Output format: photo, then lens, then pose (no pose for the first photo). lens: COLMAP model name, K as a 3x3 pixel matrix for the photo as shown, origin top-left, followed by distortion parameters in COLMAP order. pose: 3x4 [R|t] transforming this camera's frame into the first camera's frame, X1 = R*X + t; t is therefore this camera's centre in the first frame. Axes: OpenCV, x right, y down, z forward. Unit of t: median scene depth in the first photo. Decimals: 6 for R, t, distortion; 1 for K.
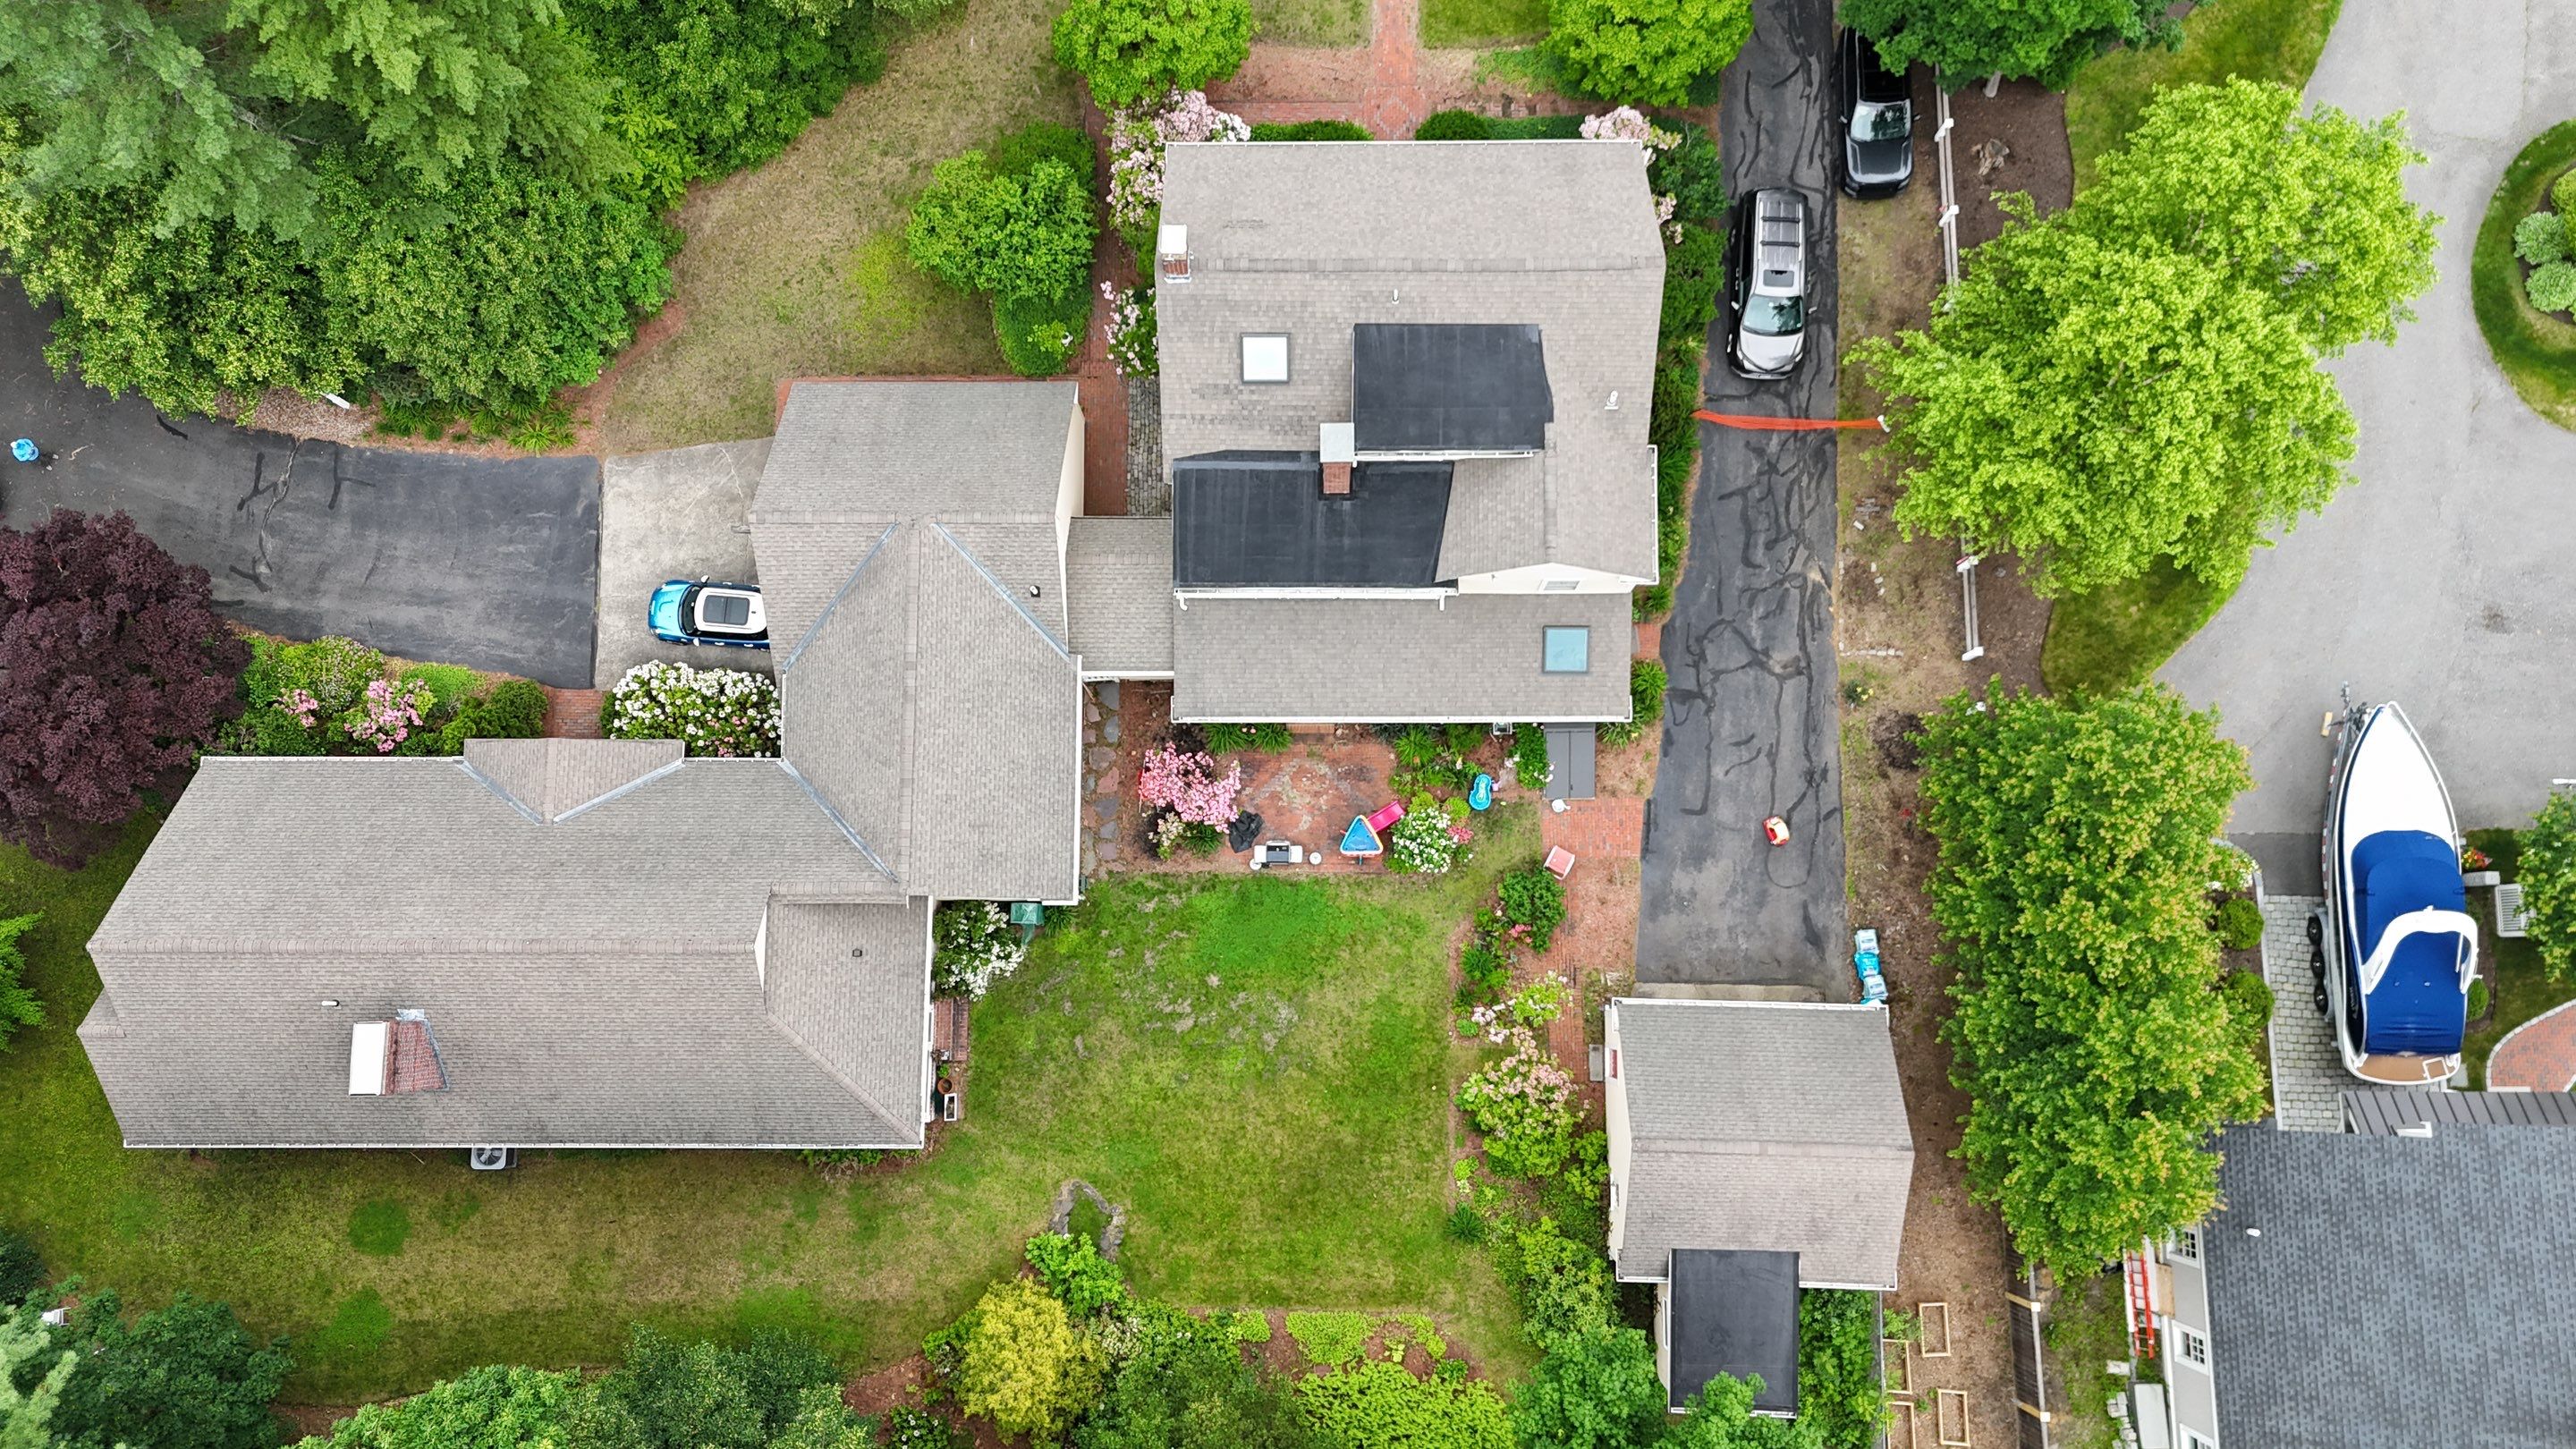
lens RADIAL K [[1899.1, 0, 1283.2], [0, 1899.1, 722.1], [0, 0, 1]] dist [0.078959, -0.077597]
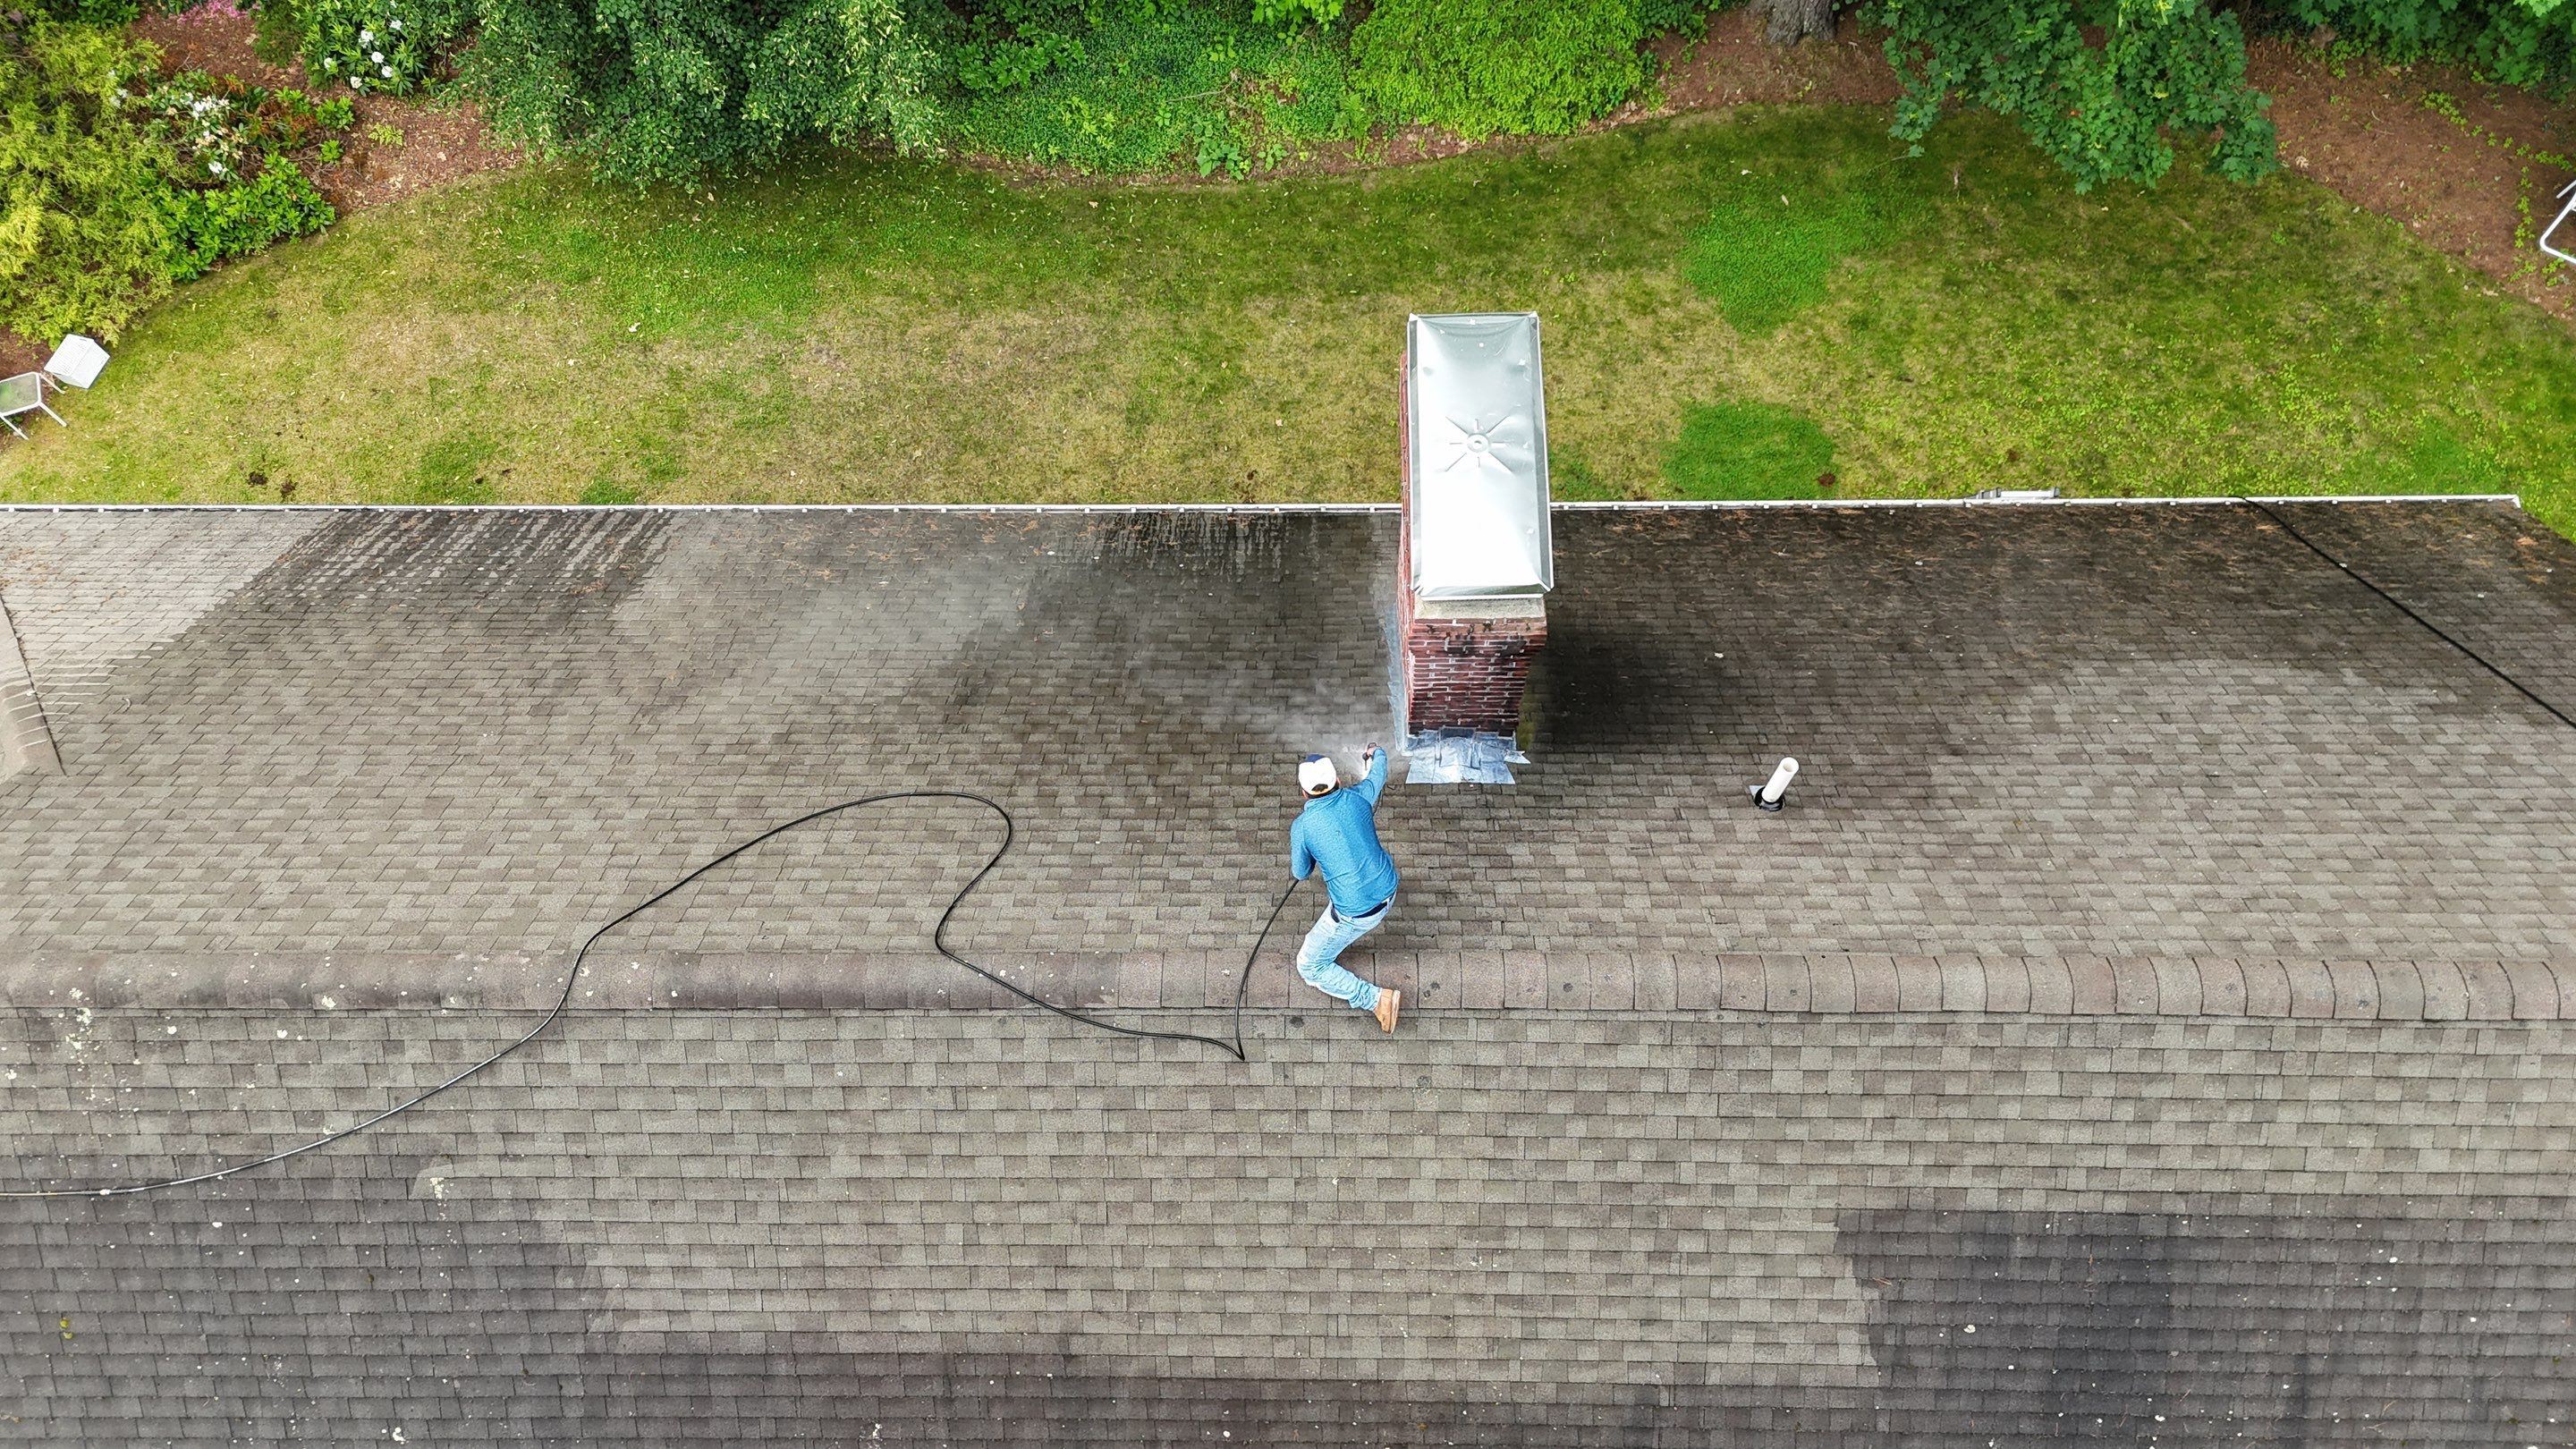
lens RADIAL K [[1899.1, 0, 1277.5], [0, 1899.1, 718.1], [0, 0, 1]] dist [0.078959, -0.077597]
pose [[-0.998664, 0.015118, 0.049407, -0.397592], [0.012319, -0.858990, 0.511845, 0.030101], [0.050179, 0.511770, 0.857656, 0.709830]]
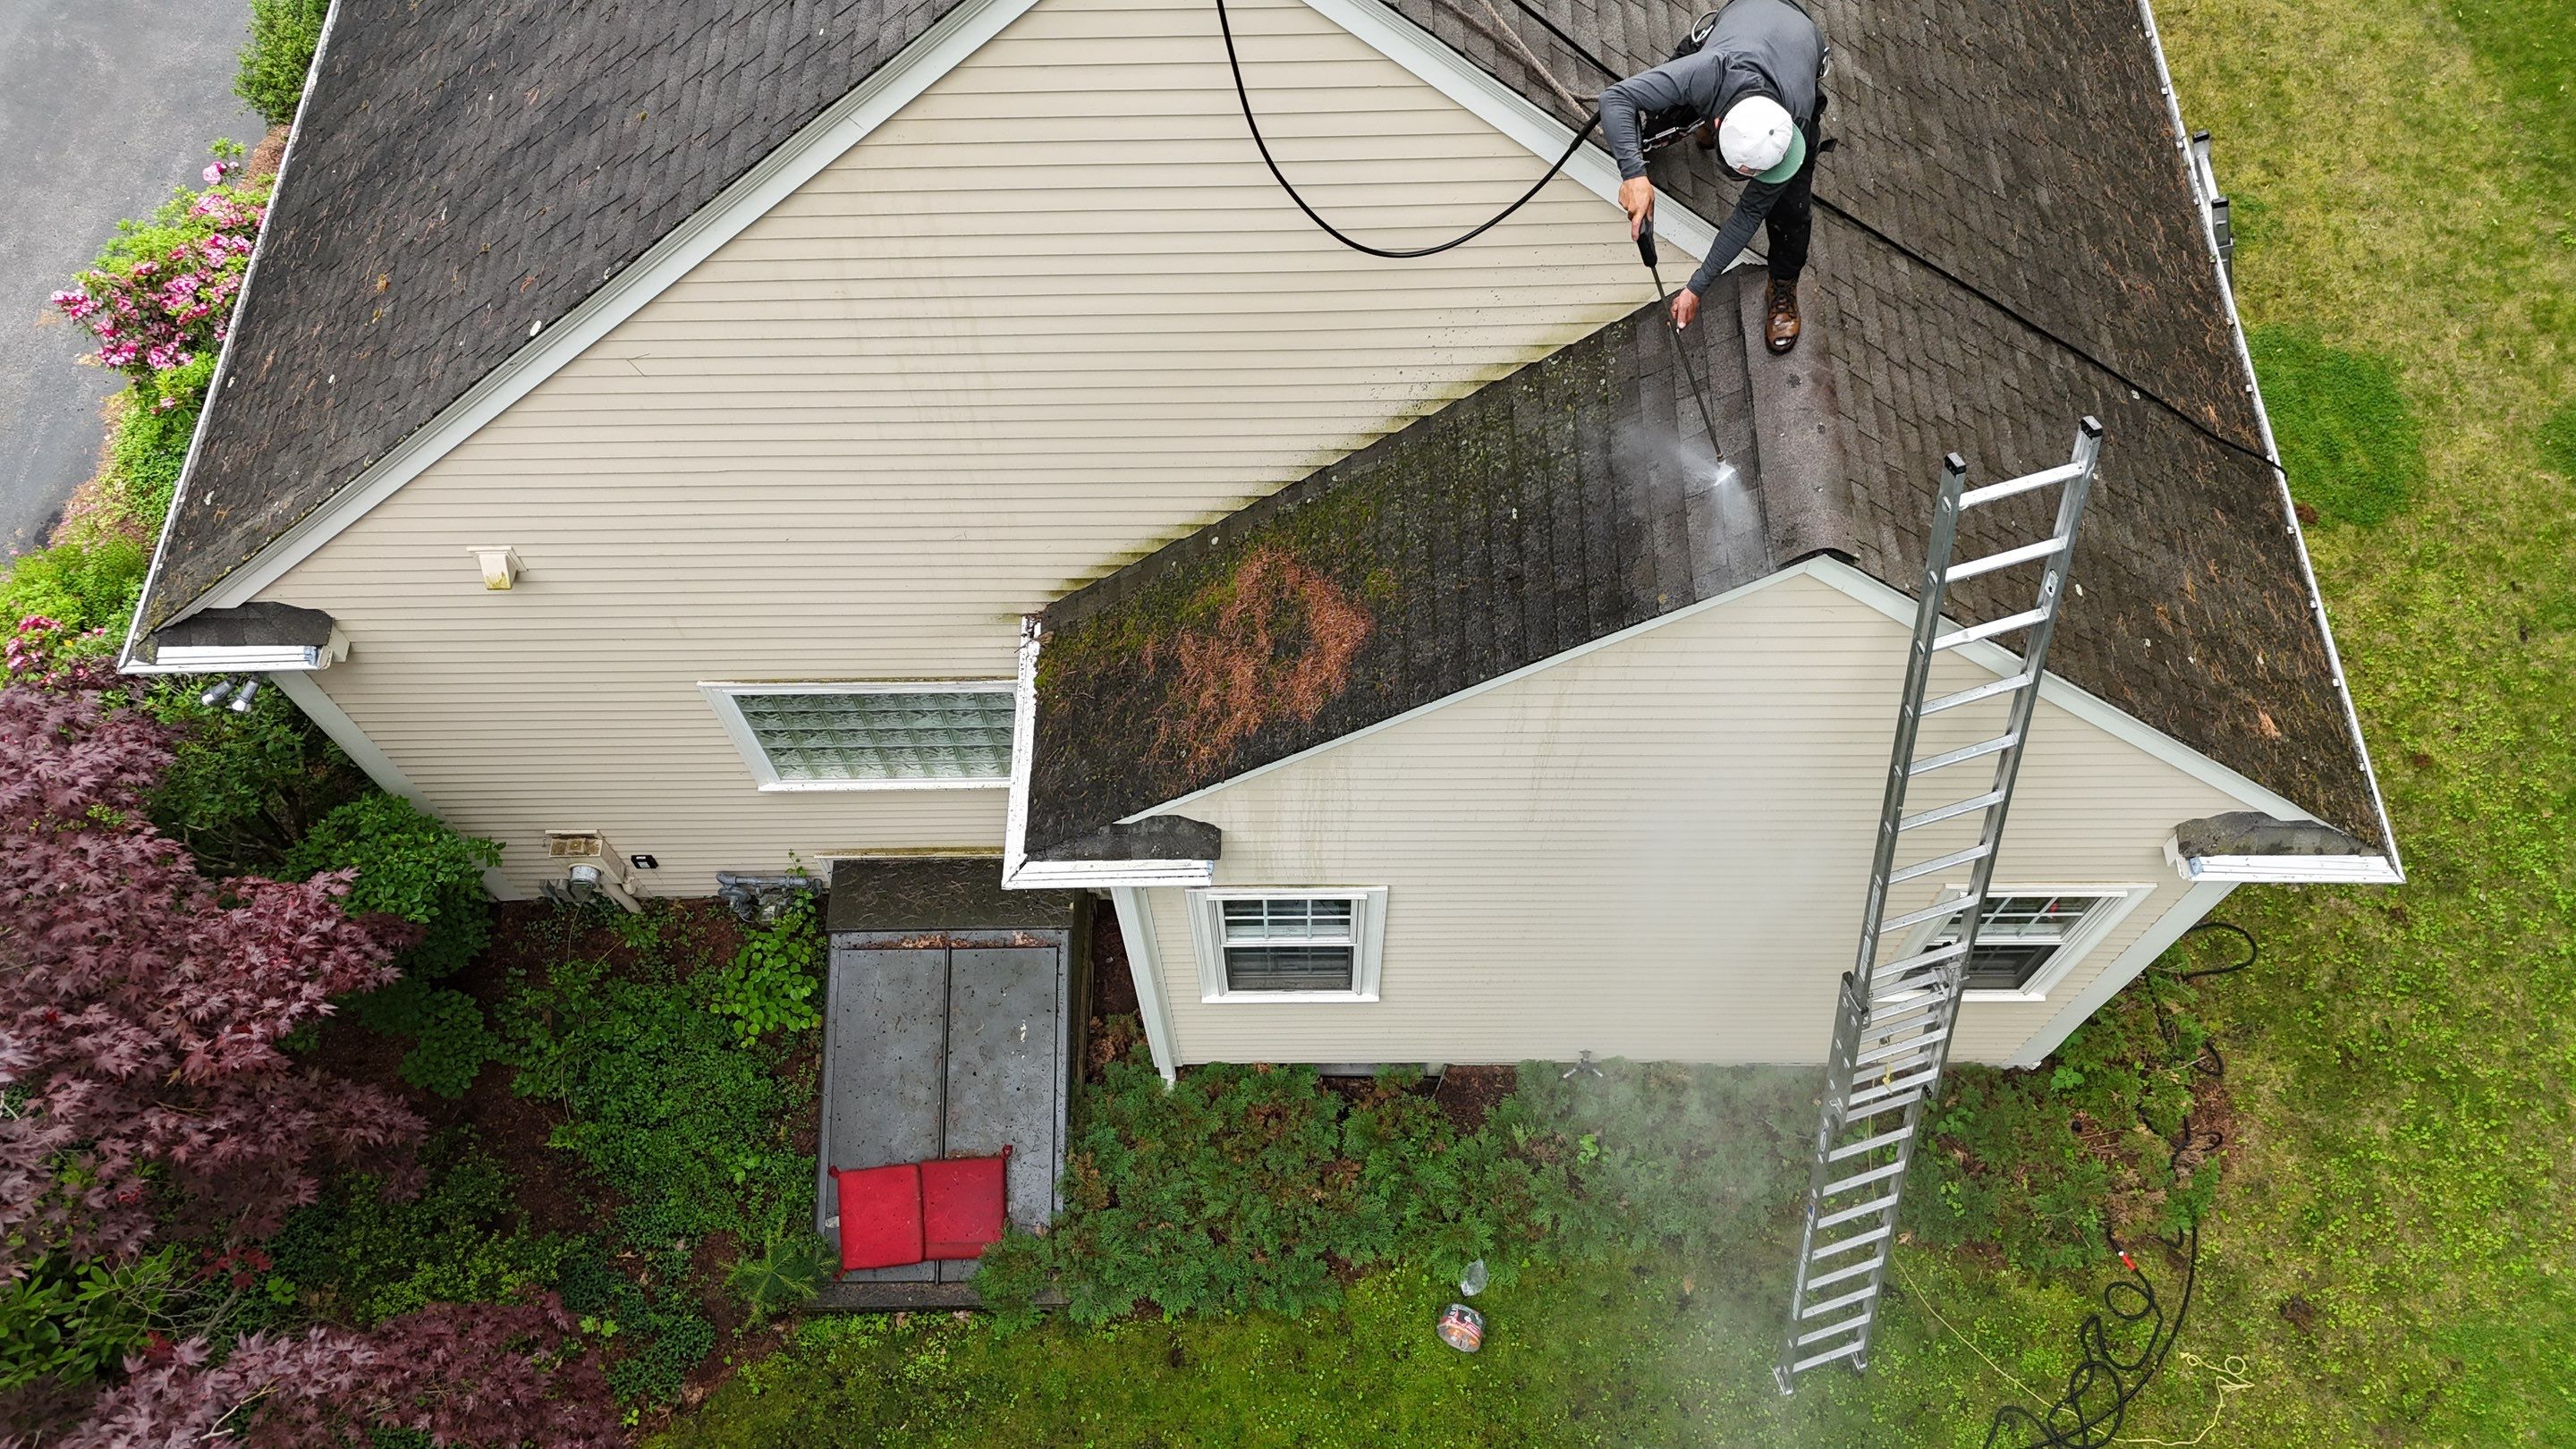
lens RADIAL K [[1899.1, 0, 1276.0], [0, 1899.1, 717.7], [0, 0, 1]] dist [0.078959, -0.077597]
pose [[-0.004675, -0.874151, 0.485632, -0.631982], [0.992502, 0.055259, 0.109023, 0.100052], [-0.122138, 0.482501, 0.867338, 0.818752]]
